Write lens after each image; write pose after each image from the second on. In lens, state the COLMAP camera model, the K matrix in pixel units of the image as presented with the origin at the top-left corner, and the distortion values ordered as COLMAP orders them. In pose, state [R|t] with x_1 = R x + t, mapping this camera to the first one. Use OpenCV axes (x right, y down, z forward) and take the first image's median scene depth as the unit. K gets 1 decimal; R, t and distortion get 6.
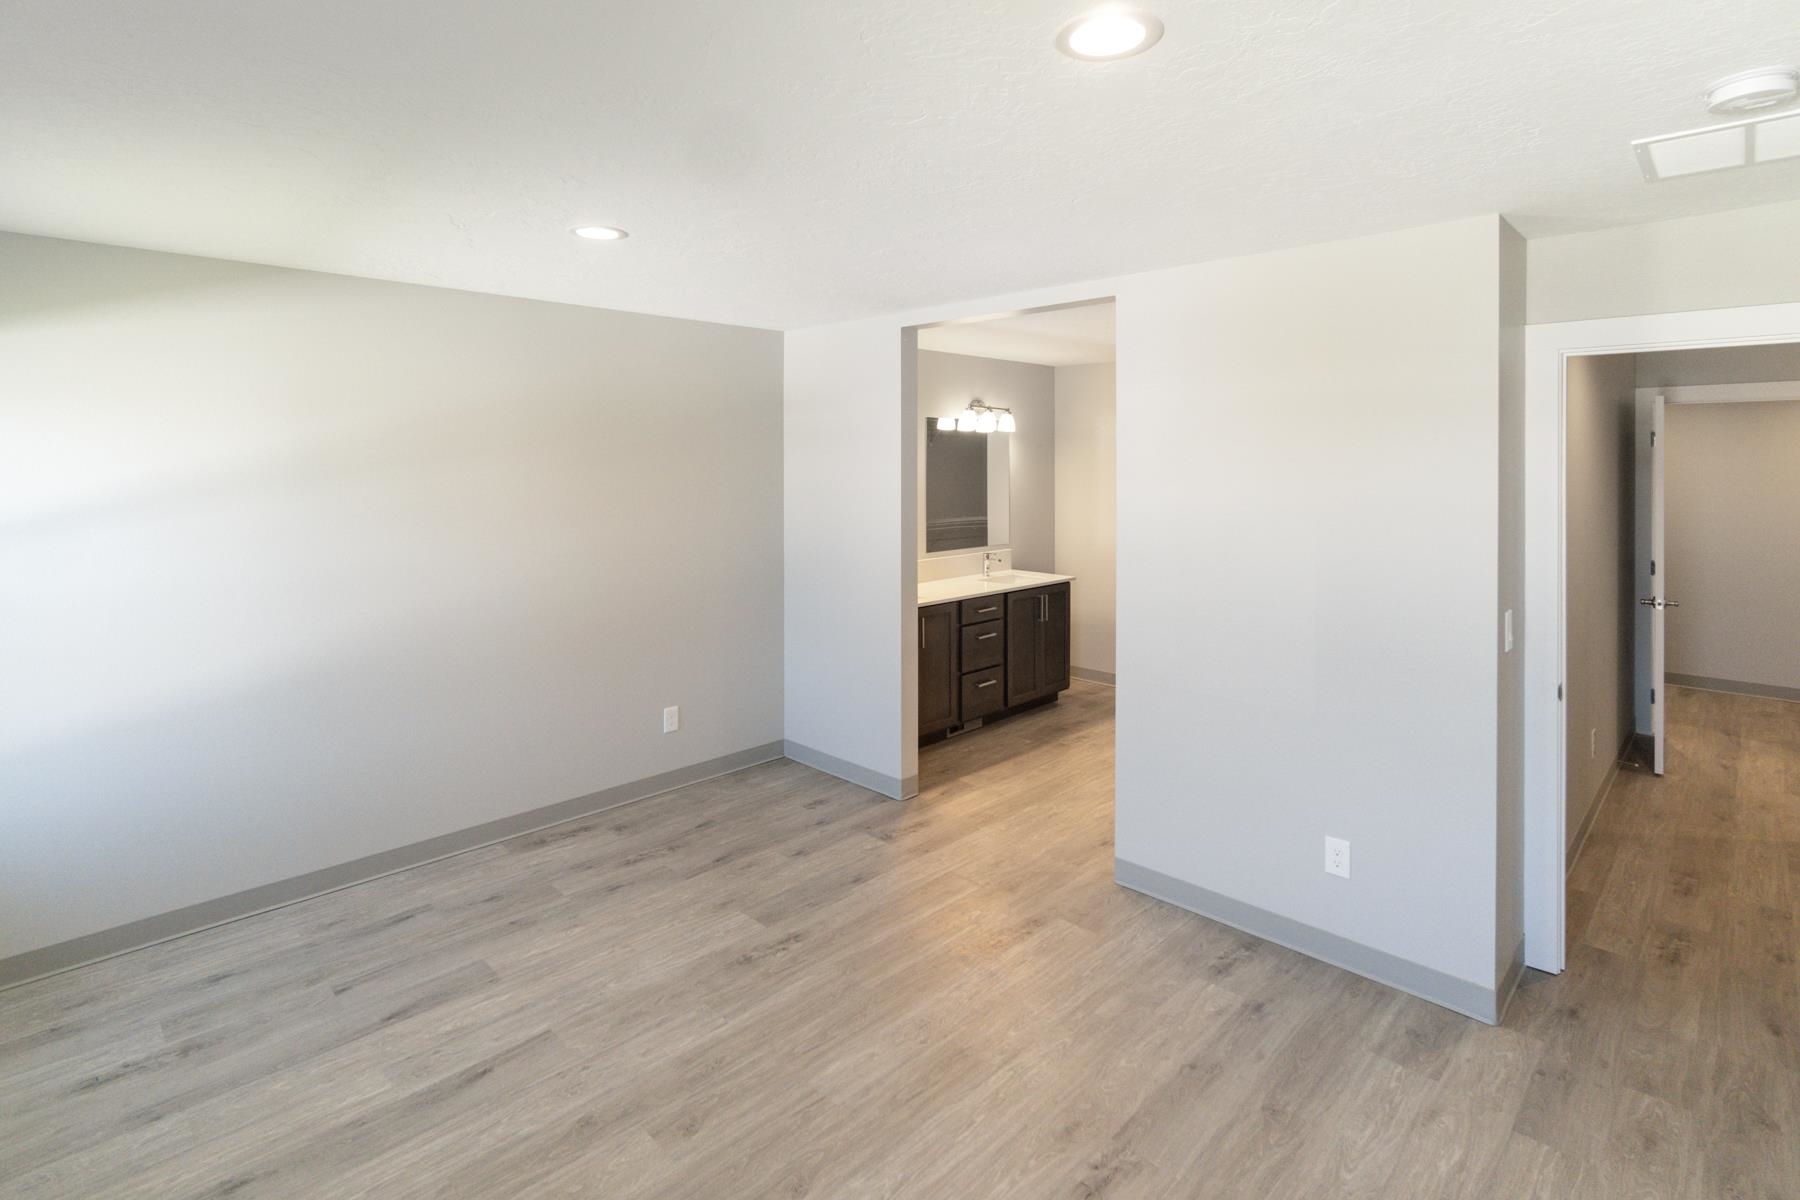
lens RADIAL K [[892.1, 0, 900.0], [0, 892.1, 600.0], [0, 0, 1]] dist [-0.000012, -0.000003]
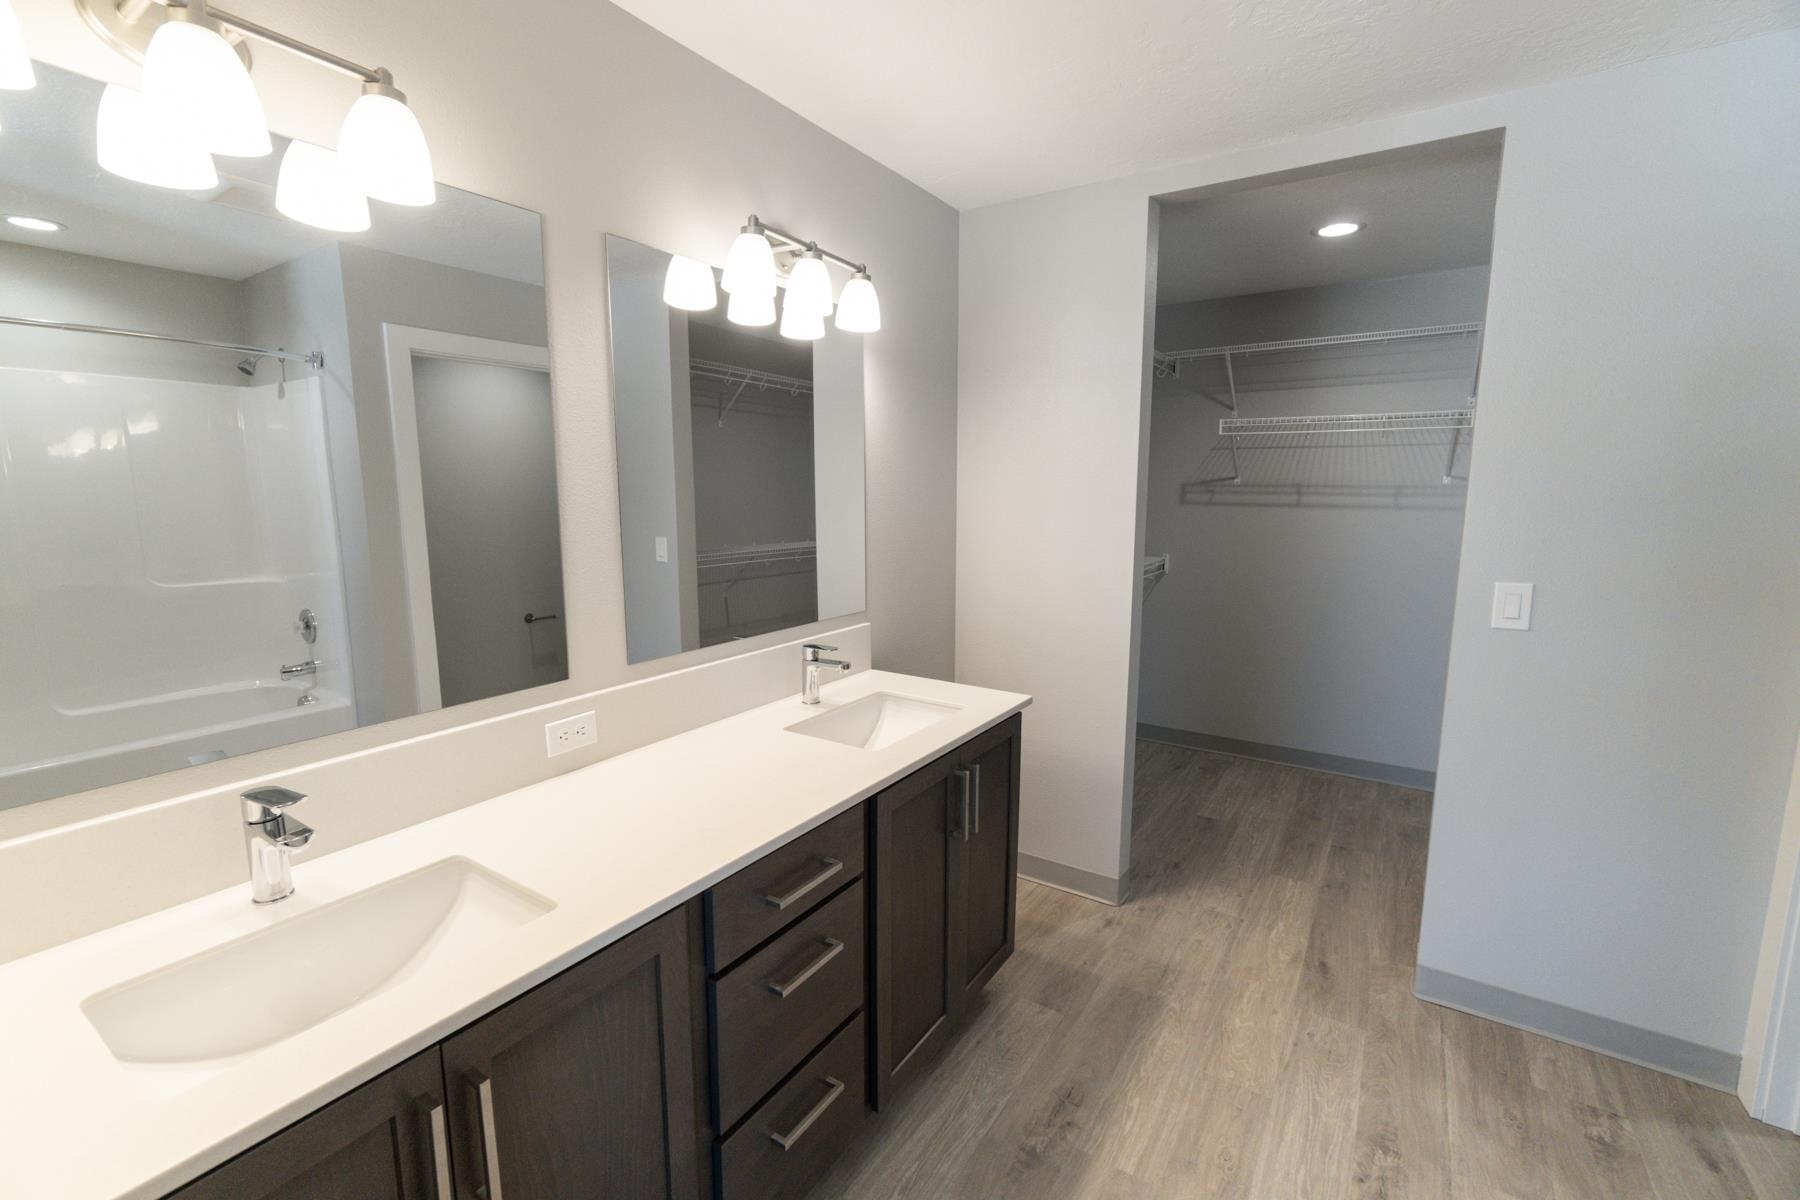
lens RADIAL K [[786.2, 0, 878.6], [0, 786.2, 611.0], [0, 0, 1]] dist [-0.033022, 0.007338]
pose [[0.986485, -0.015842, 0.163087, 0.071038], [0.015174, 0.999871, 0.005343, -0.068988], [-0.163150, -0.002796, 0.986597, 0.667835]]
